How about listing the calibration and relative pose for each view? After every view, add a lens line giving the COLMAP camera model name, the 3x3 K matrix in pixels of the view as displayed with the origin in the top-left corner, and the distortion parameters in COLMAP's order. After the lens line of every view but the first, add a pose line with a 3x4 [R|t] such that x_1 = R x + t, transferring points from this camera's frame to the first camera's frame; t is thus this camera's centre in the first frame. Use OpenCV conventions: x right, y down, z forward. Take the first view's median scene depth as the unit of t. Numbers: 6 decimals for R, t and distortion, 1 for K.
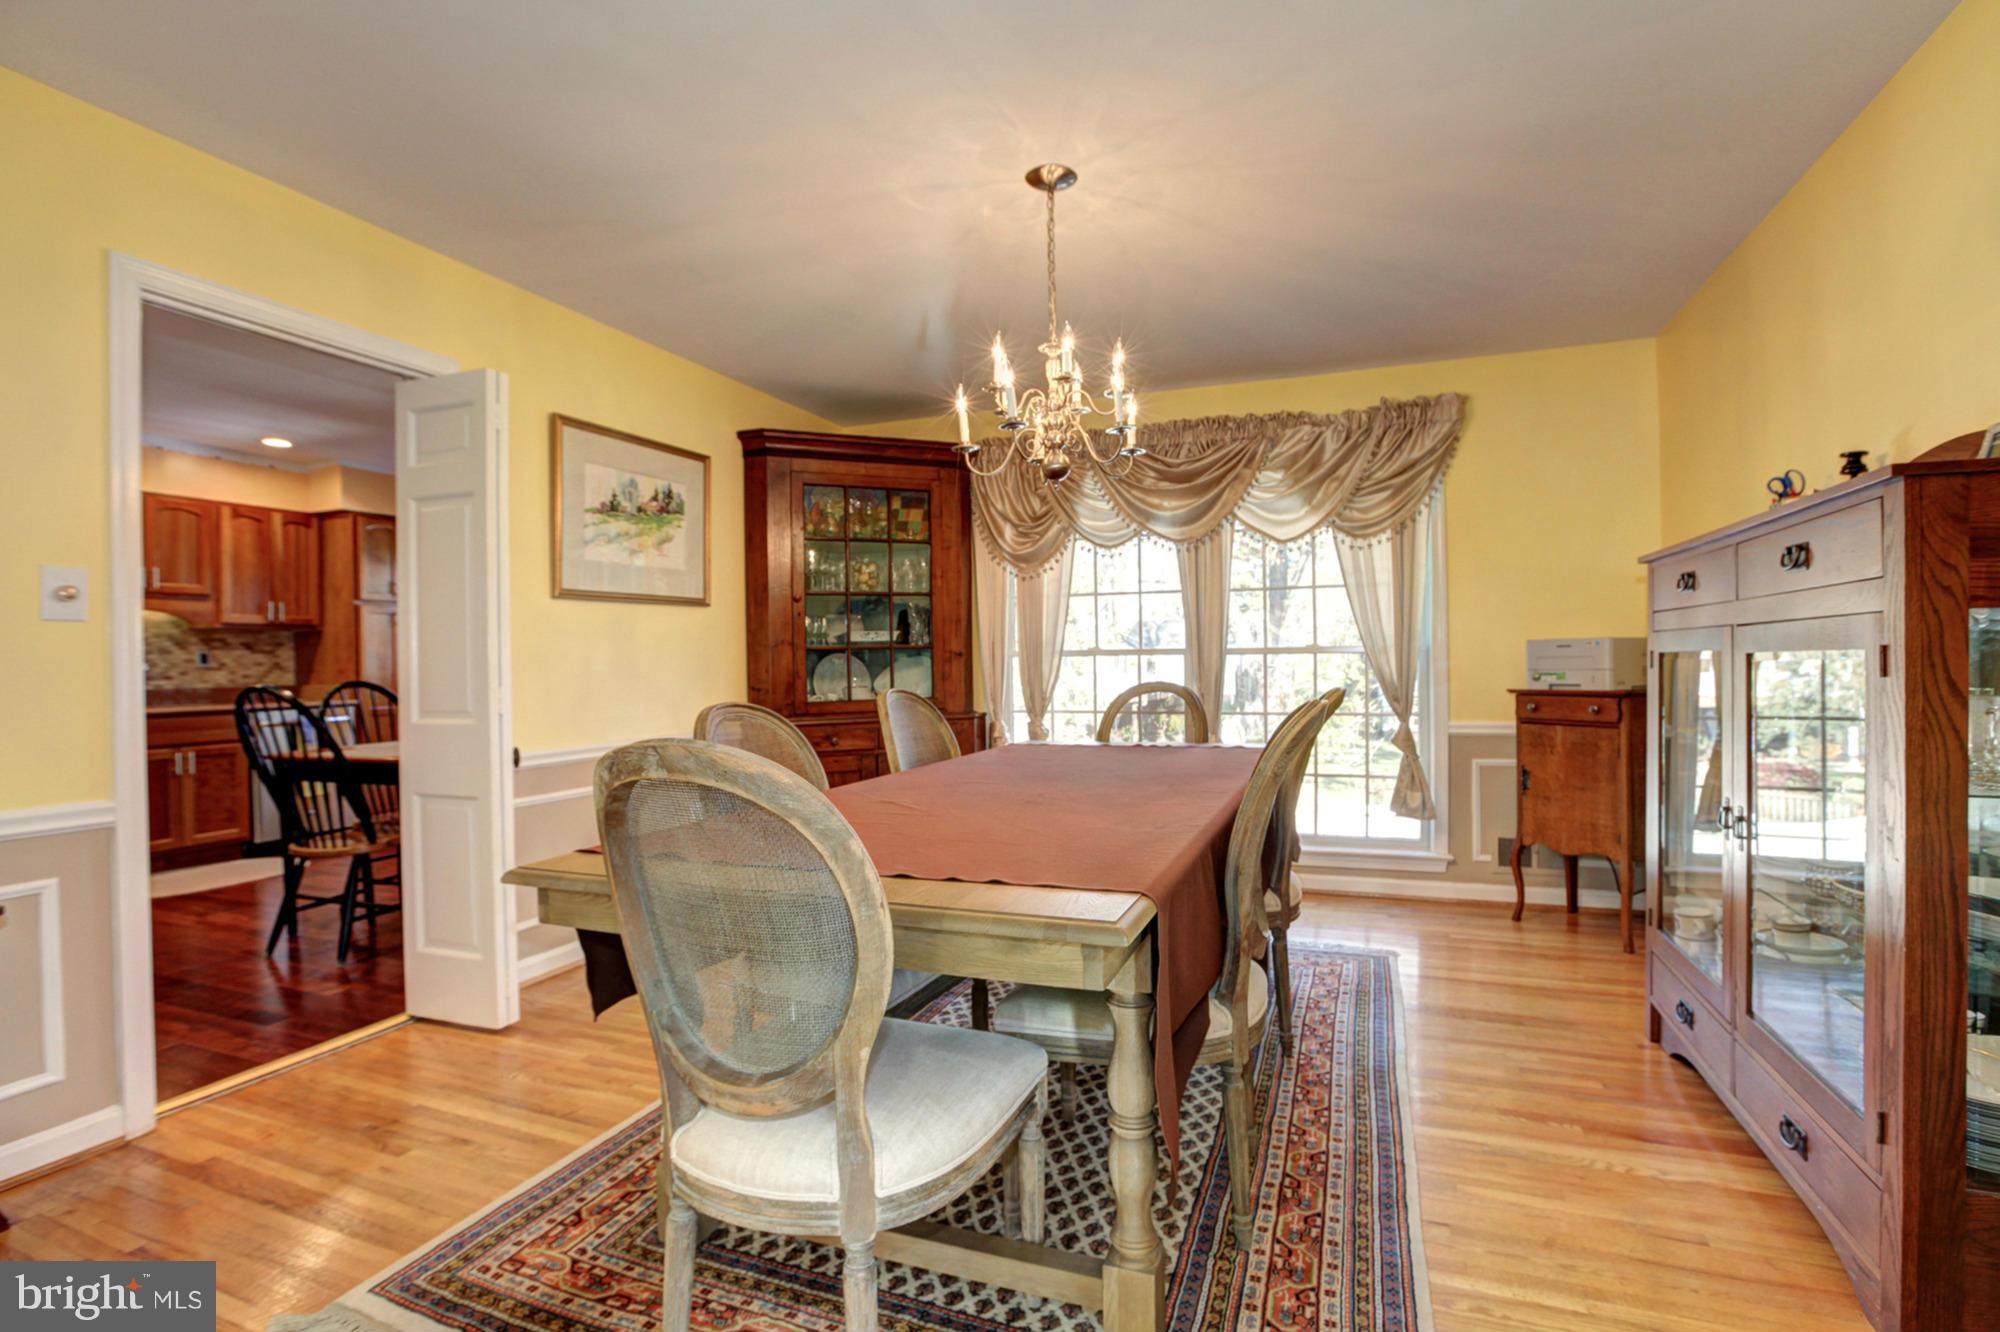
lens RADIAL K [[907.5, 0, 1031.8], [0, 907.5, 660.9], [0, 0, 1]] dist [-0.066853, 0.022317]
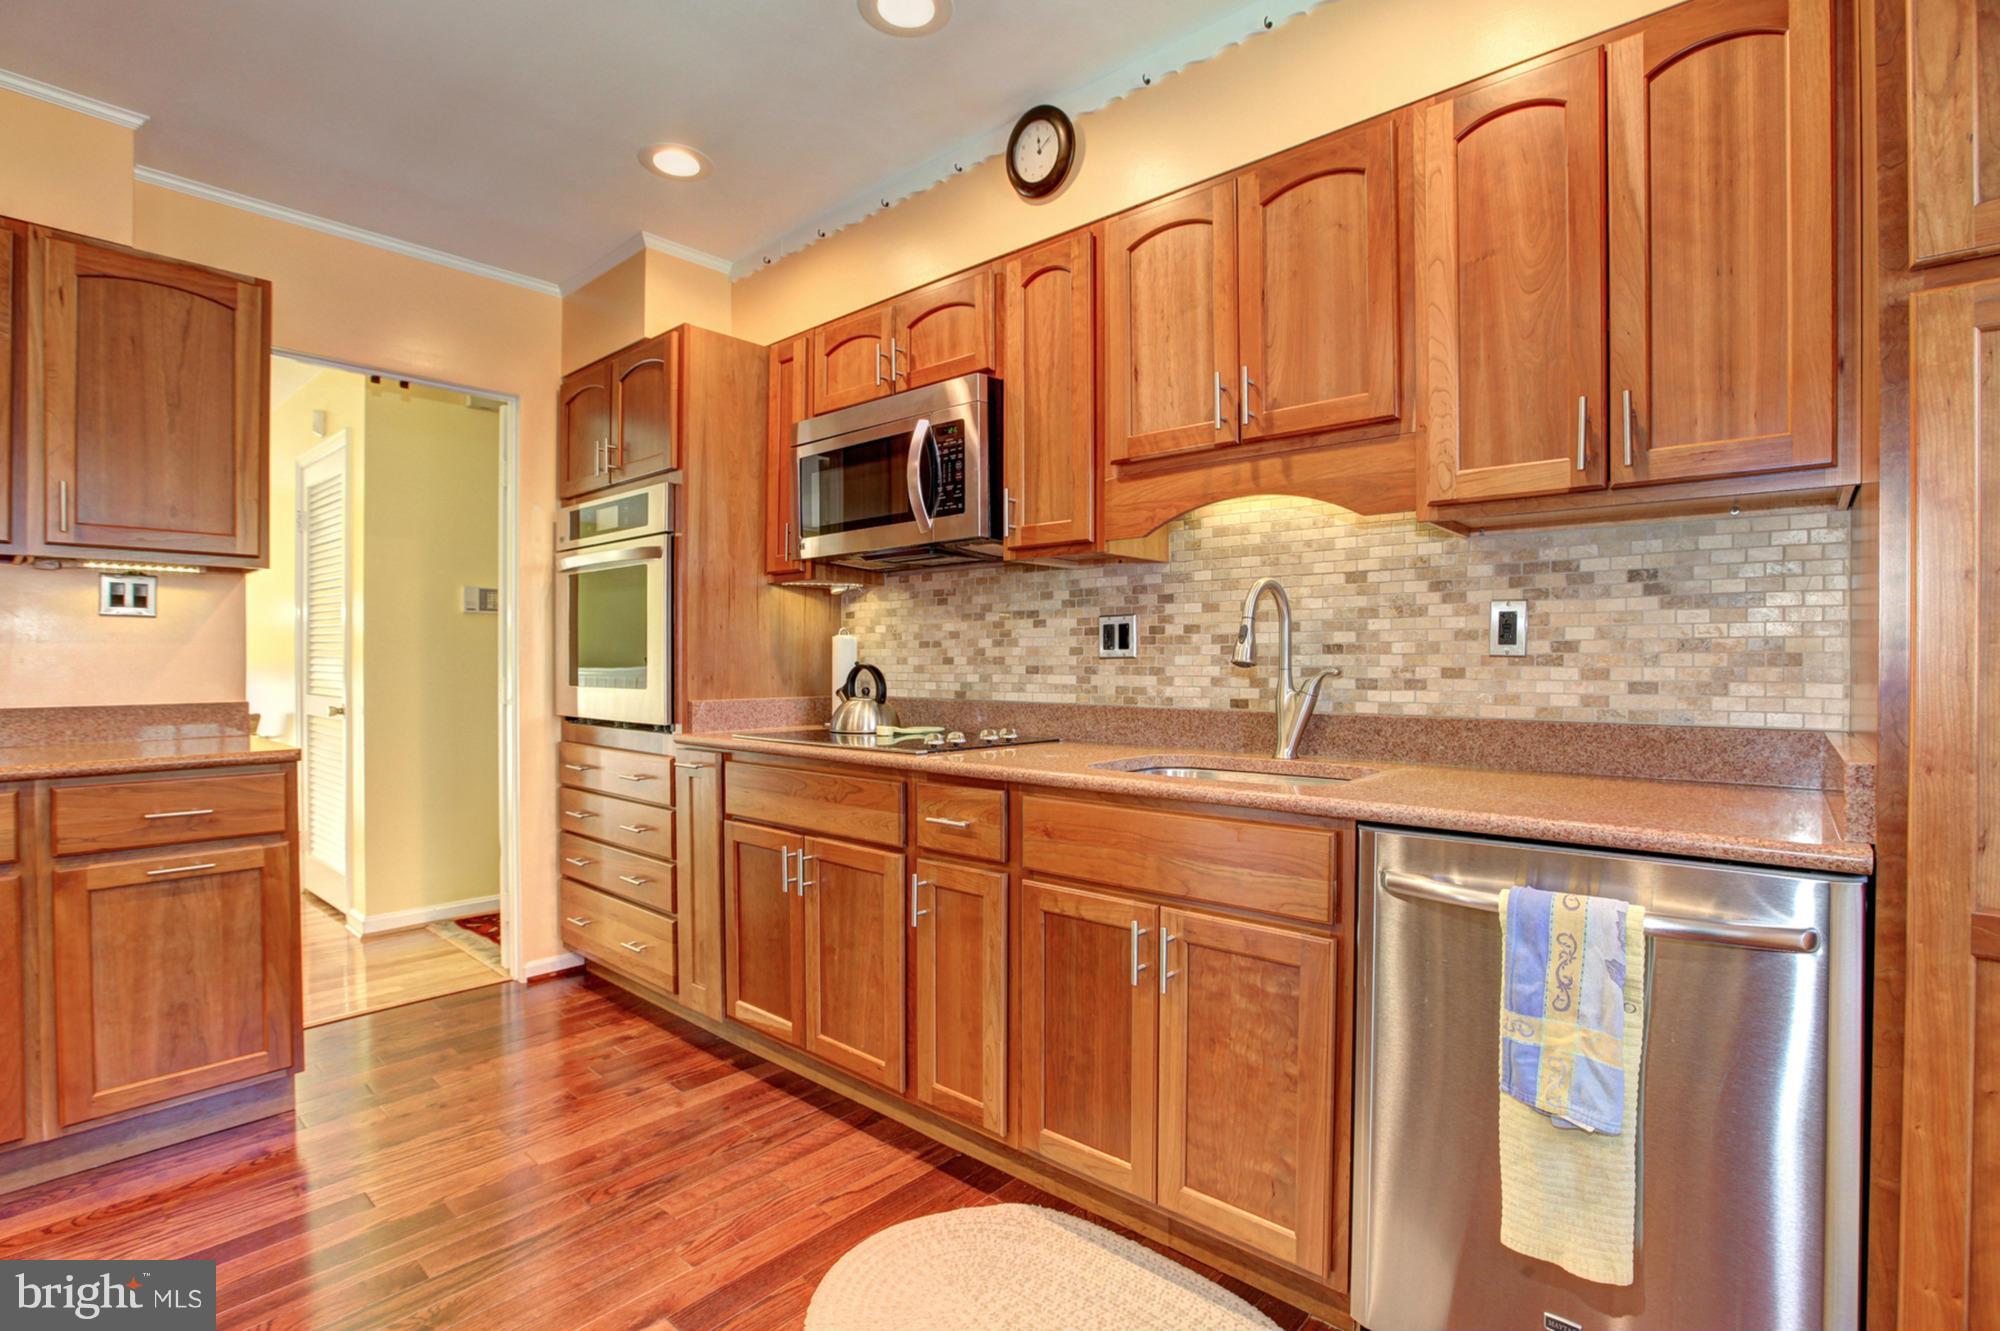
lens RADIAL K [[891.5, 0, 865.7], [0, 891.5, 672.9], [0, 0, 1]] dist [-0.053343, 0.000471]
pose [[-0.402466, 0.025715, -0.915074, -0.561558], [0.002434, 0.999632, 0.027020, 0.004886], [0.915432, 0.008647, -0.402380, 0.907262]]
